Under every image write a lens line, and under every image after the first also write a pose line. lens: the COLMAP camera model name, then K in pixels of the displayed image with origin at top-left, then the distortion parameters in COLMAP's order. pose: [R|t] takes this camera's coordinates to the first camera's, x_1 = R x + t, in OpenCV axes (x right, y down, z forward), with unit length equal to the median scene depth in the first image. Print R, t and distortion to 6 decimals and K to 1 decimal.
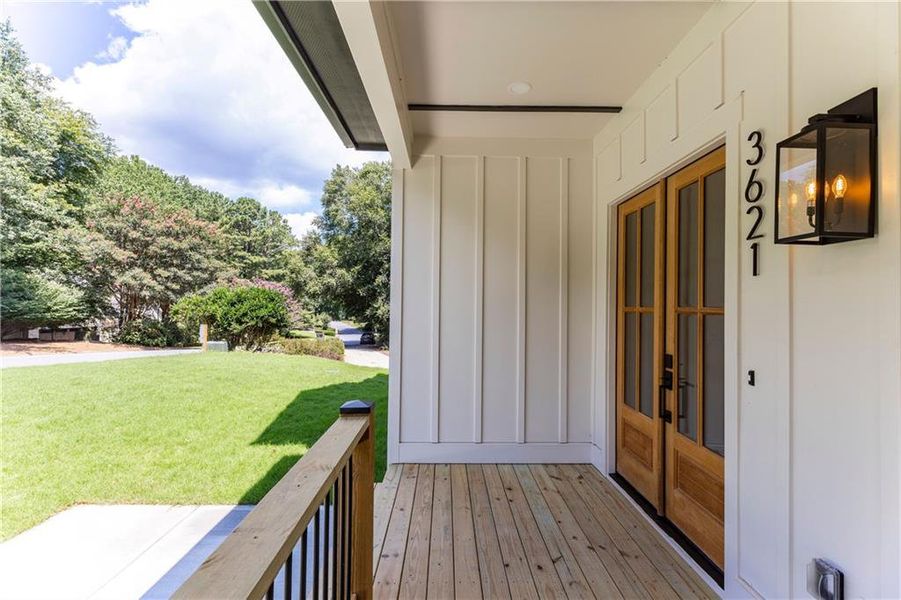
lens RADIAL K [[431.4, 0, 454.3], [0, 431.4, 299.8], [0, 0, 1]] dist [-0.002177, -0.003459]
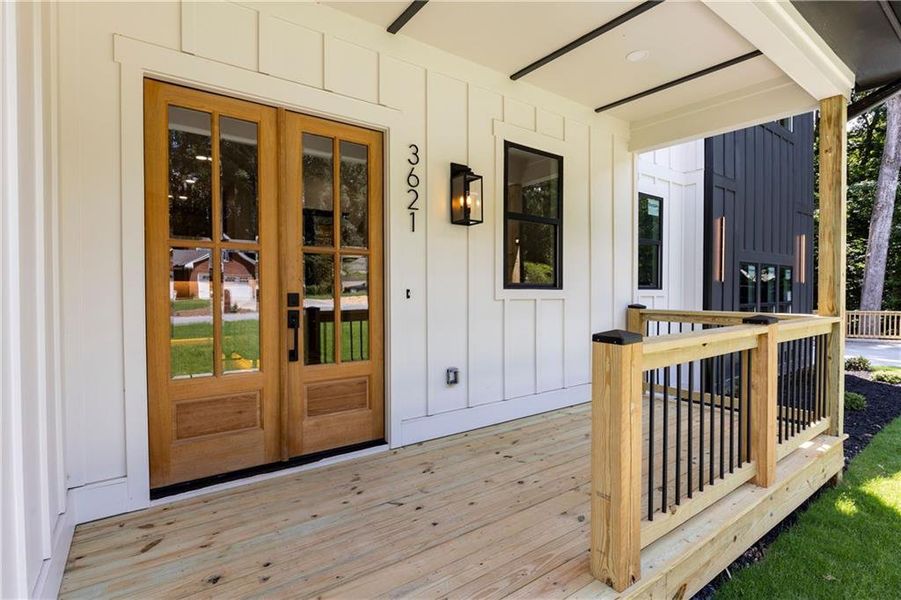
lens RADIAL K [[431.4, 0, 452.7], [0, 431.4, 298.5], [0, 0, 1]] dist [-0.002177, -0.003459]
pose [[-0.569068, -0.027573, 0.821828, -0.710330], [-0.005811, 0.999548, 0.029512, 0.140184], [-0.822270, 0.012019, -0.568971, 1.682241]]
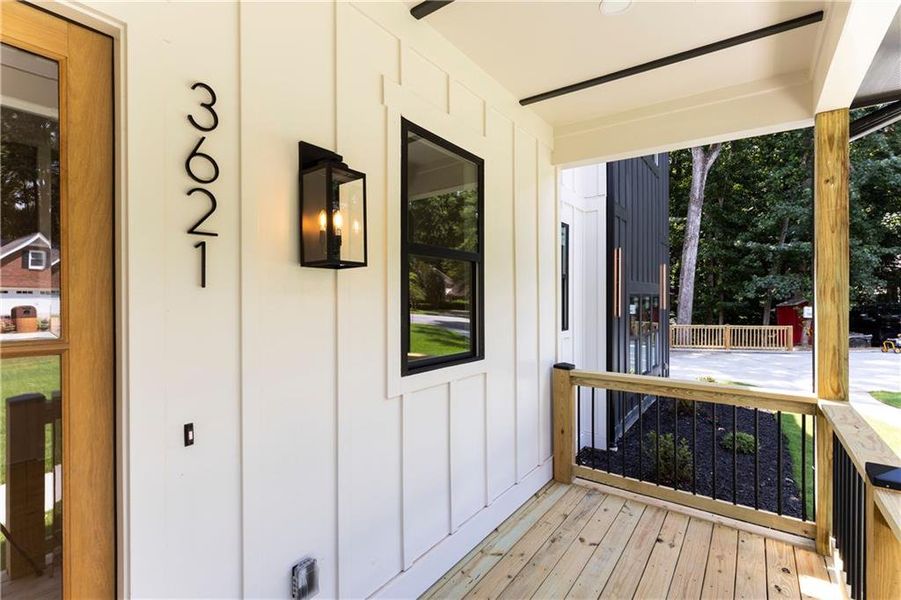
lens RADIAL K [[431.4, 0, 452.9], [0, 431.4, 303.6], [0, 0, 1]] dist [-0.002177, -0.003459]
pose [[-0.785109, -0.010248, 0.619272, -0.061543], [-0.007488, 0.999947, 0.007055, -0.034662], [-0.619312, 0.000902, -0.785145, 1.197253]]
